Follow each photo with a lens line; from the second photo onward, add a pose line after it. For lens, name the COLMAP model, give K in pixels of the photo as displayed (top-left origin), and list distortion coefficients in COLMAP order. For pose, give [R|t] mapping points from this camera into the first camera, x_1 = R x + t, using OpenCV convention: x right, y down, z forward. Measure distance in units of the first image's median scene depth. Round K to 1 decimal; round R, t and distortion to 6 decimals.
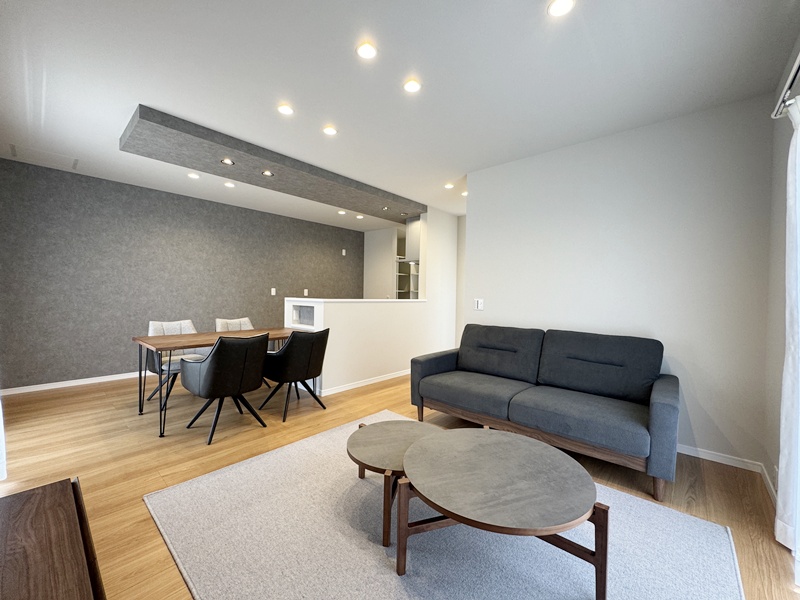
lens RADIAL K [[326.7, 0, 400.0], [0, 326.7, 300.0], [0, 0, 1]] dist [-0.001015, 0.000131]
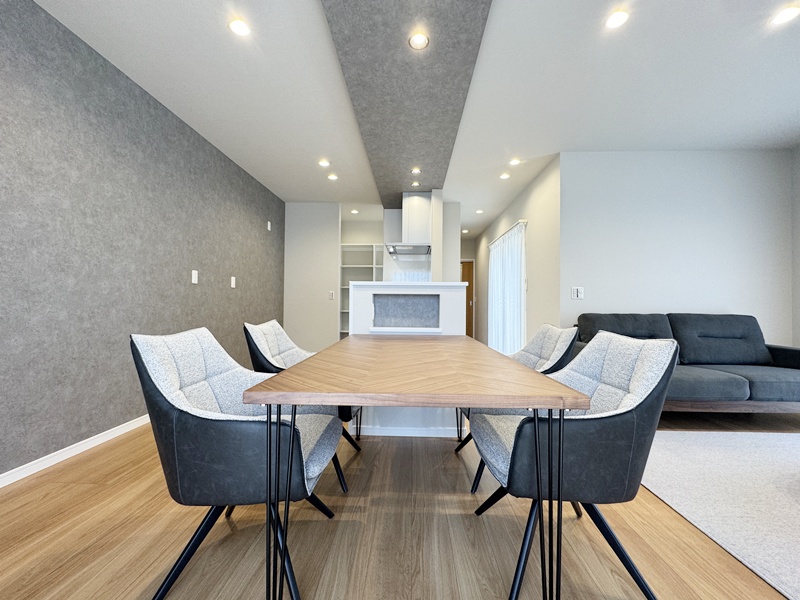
lens RADIAL K [[324.6, 0, 402.9], [0, 324.6, 298.4], [0, 0, 1]] dist [-0.000982, -0.000012]
pose [[0.765984, 0.003007, 0.642853, -0.541501], [0.014807, 0.999641, -0.022319, 0.030459], [-0.642689, 0.026615, 0.765665, 0.439891]]
